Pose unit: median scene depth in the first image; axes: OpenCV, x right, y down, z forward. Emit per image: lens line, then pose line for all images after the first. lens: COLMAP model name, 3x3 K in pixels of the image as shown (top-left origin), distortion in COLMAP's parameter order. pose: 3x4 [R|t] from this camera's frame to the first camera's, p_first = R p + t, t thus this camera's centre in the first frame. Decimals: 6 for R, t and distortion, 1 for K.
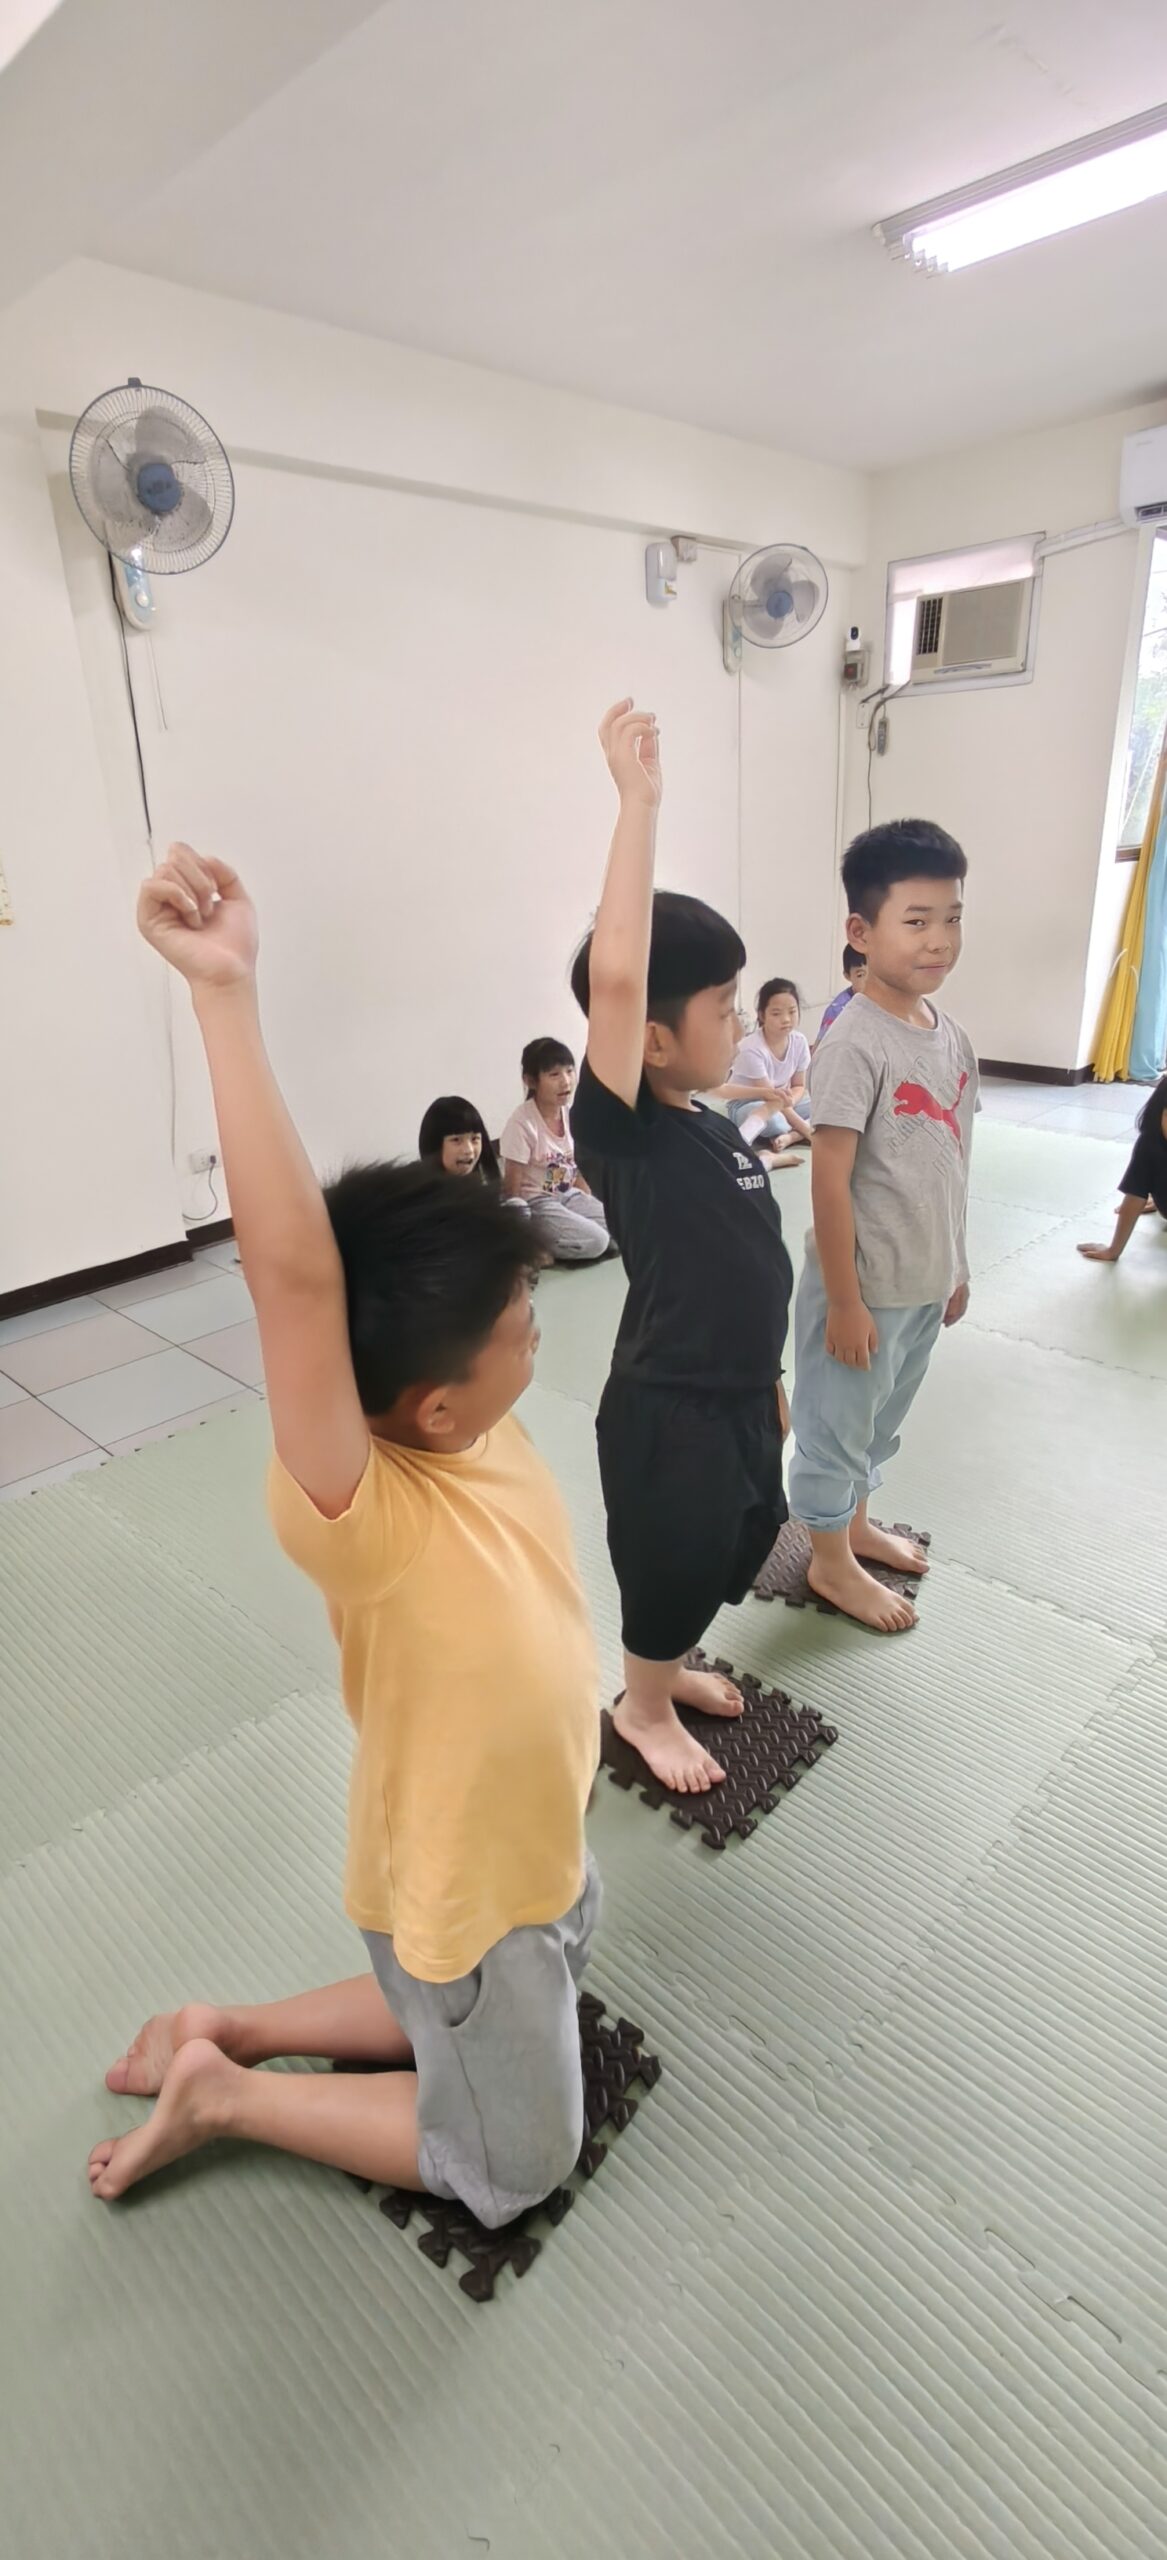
lens RADIAL K [[1128.6, 0, 578.0], [0, 1128.6, 1275.5], [0, 0, 1]] dist [-0.001797, -0.000305]
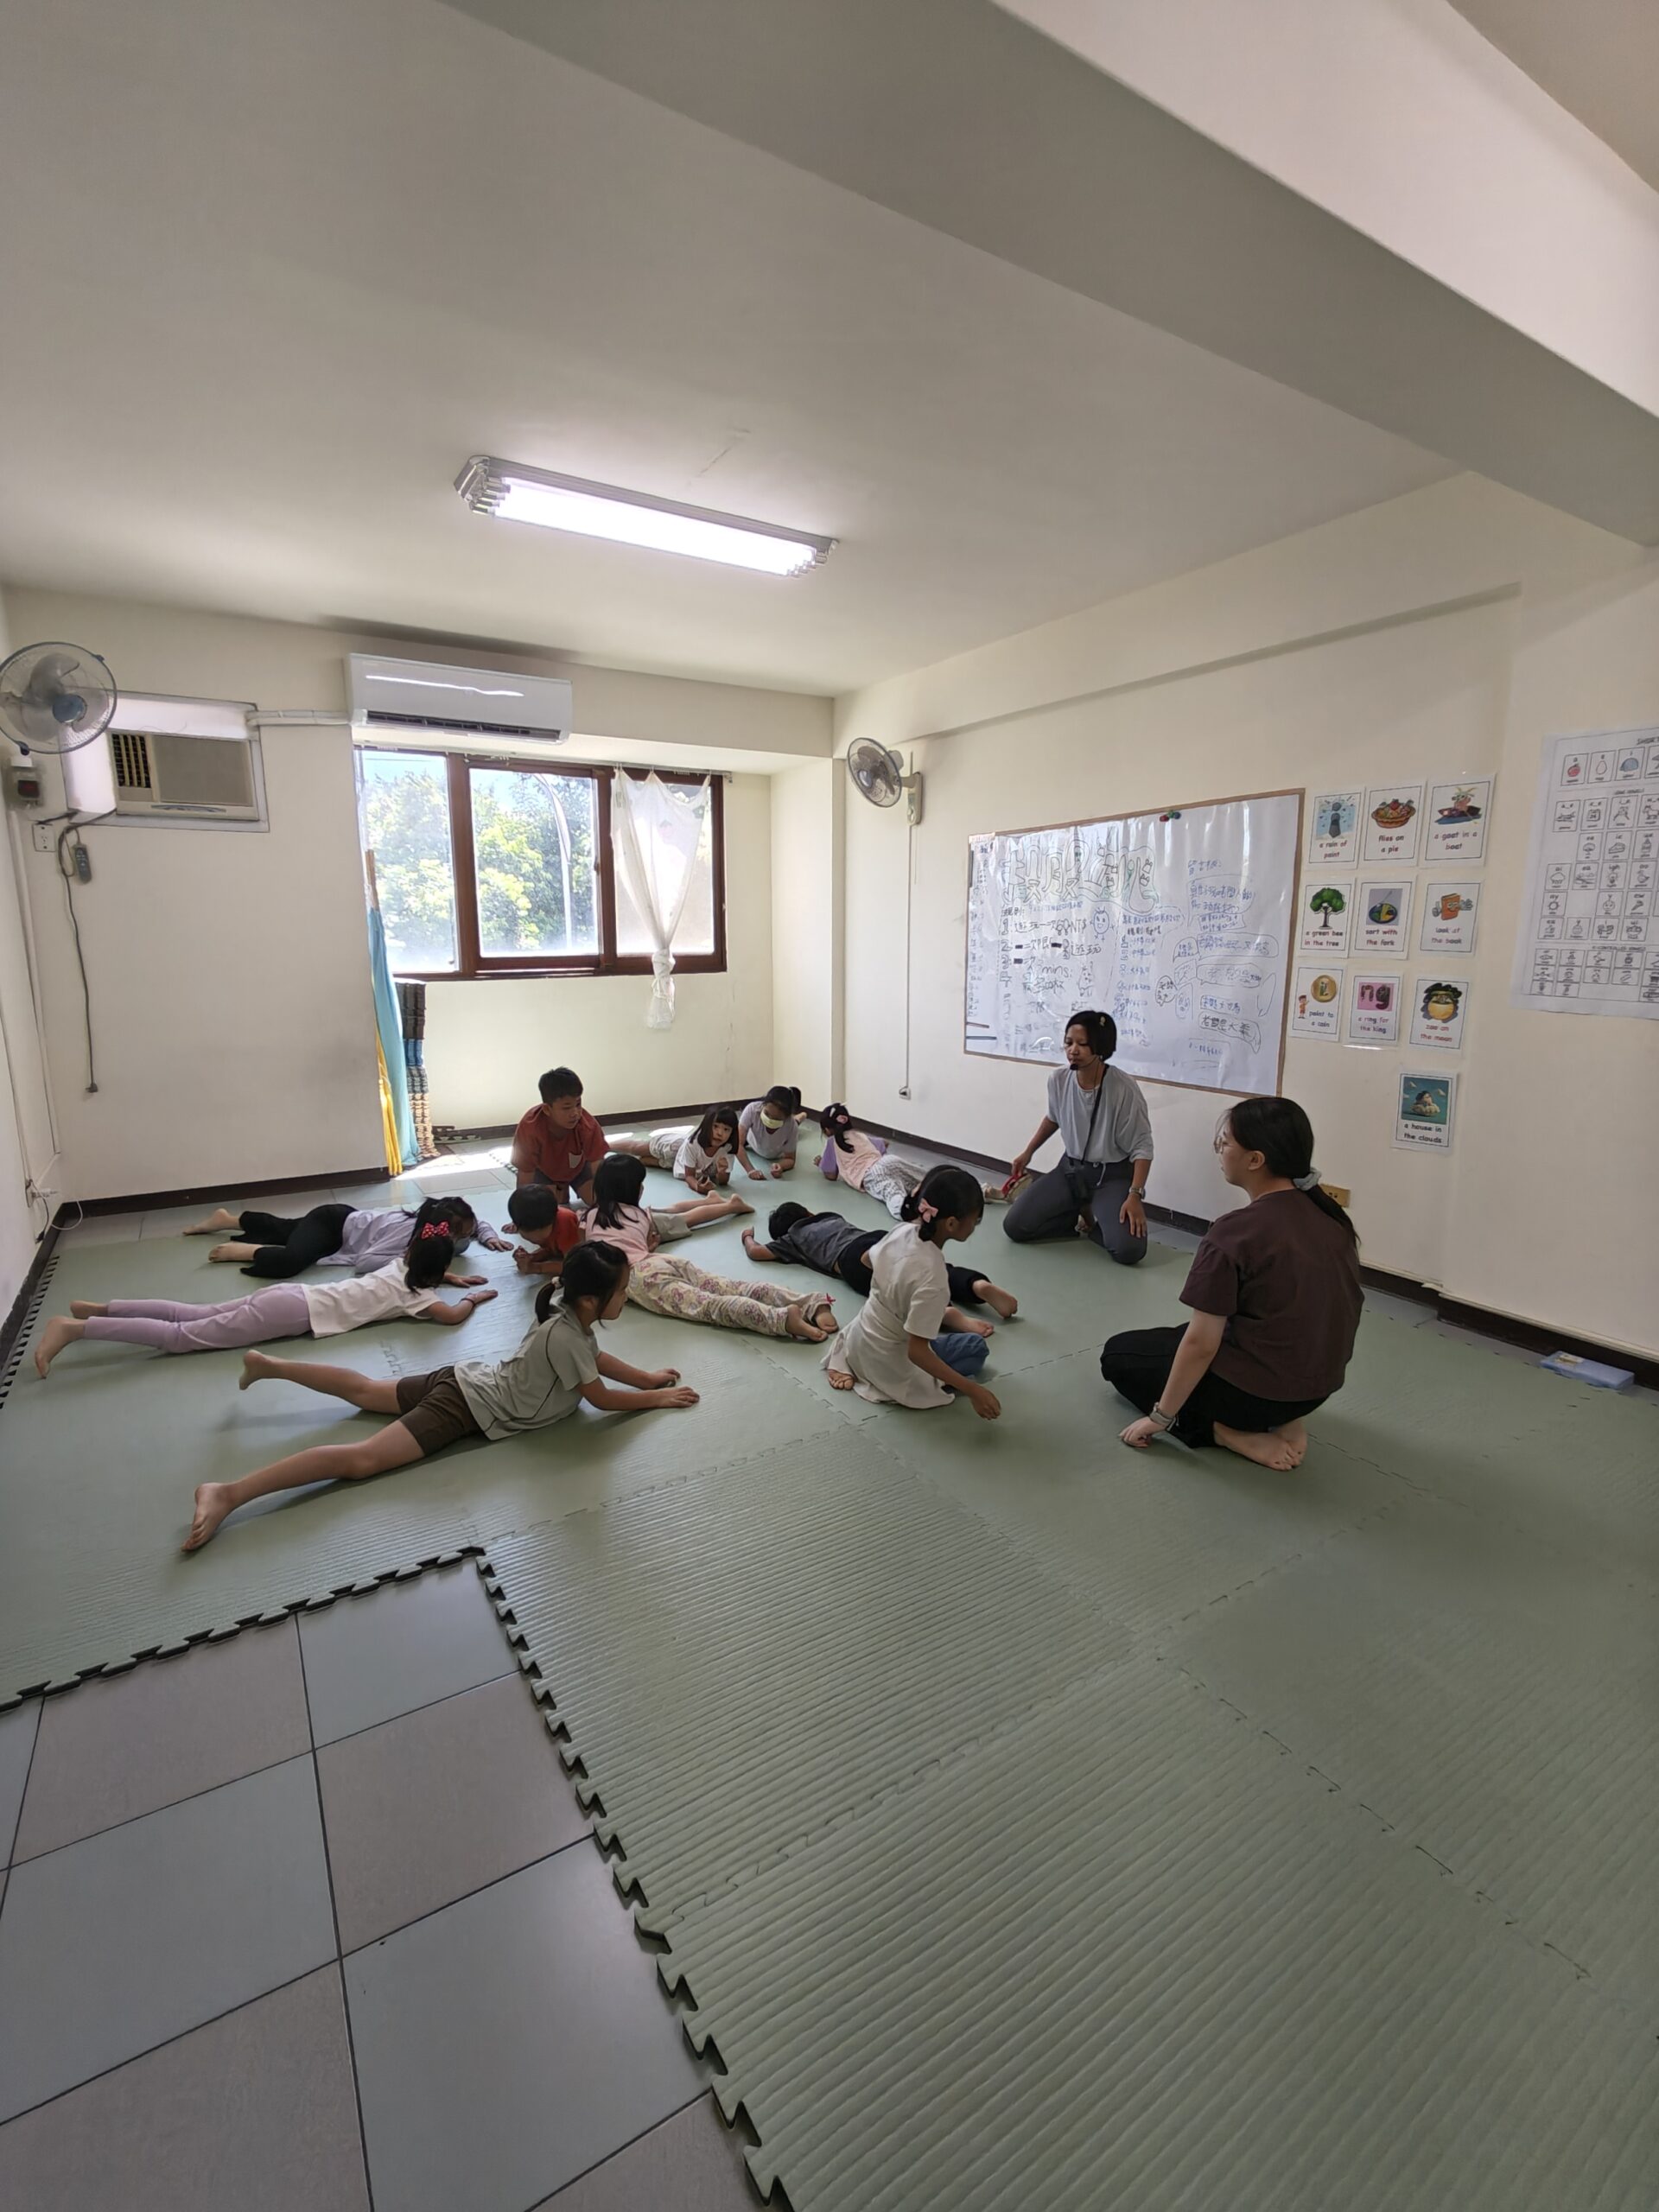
lens RADIAL K [[977.4, 0, 825.4], [0, 977.4, 1108.5], [0, 0, 1]] dist [-0.001096, -0.000938]
pose [[0.205804, -0.136302, 0.969054, -0.401173], [0.371712, 0.926922, 0.051433, -0.125253], [-0.905249, 0.349624, 0.241429, 0.365277]]
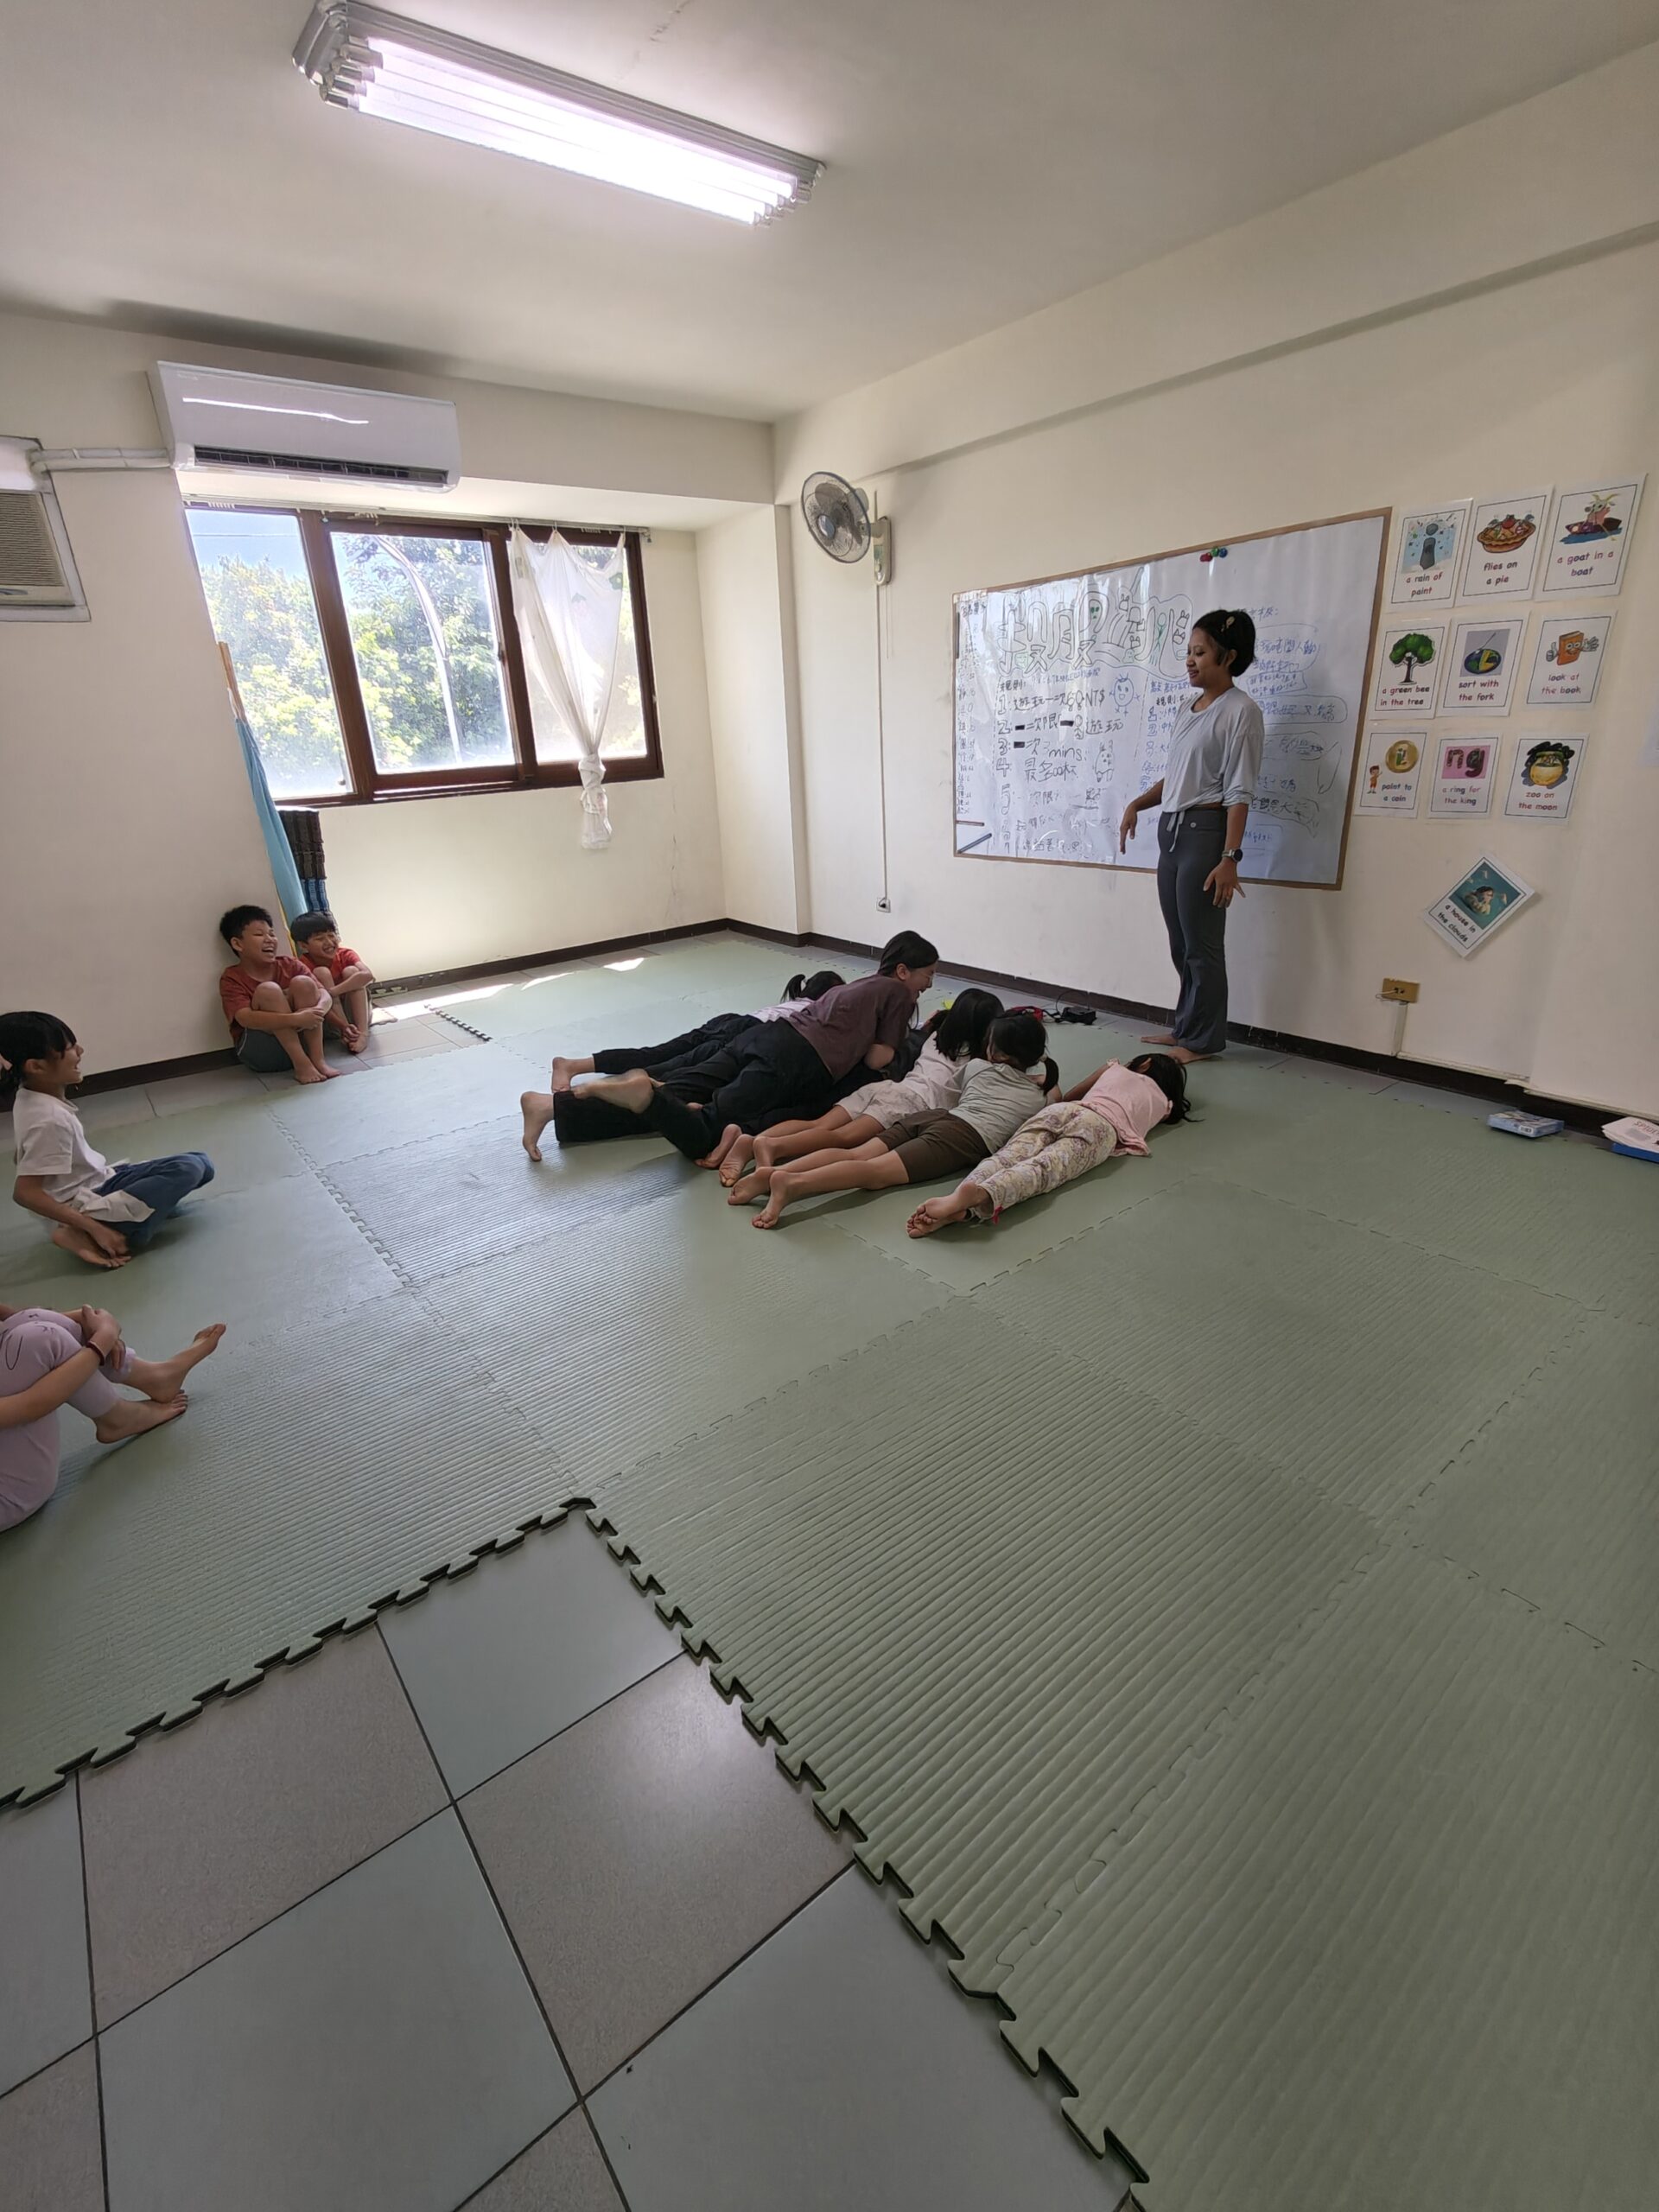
lens RADIAL K [[984.8, 0, 829.5], [0, 984.8, 1107.9], [0, 0, 1]] dist [-0.003730, -0.000162]
pose [[0.097669, -0.328186, 0.939550, -0.331844], [0.424181, 0.867747, 0.259010, -0.156404], [-0.900295, 0.373242, 0.223962, 0.447255]]
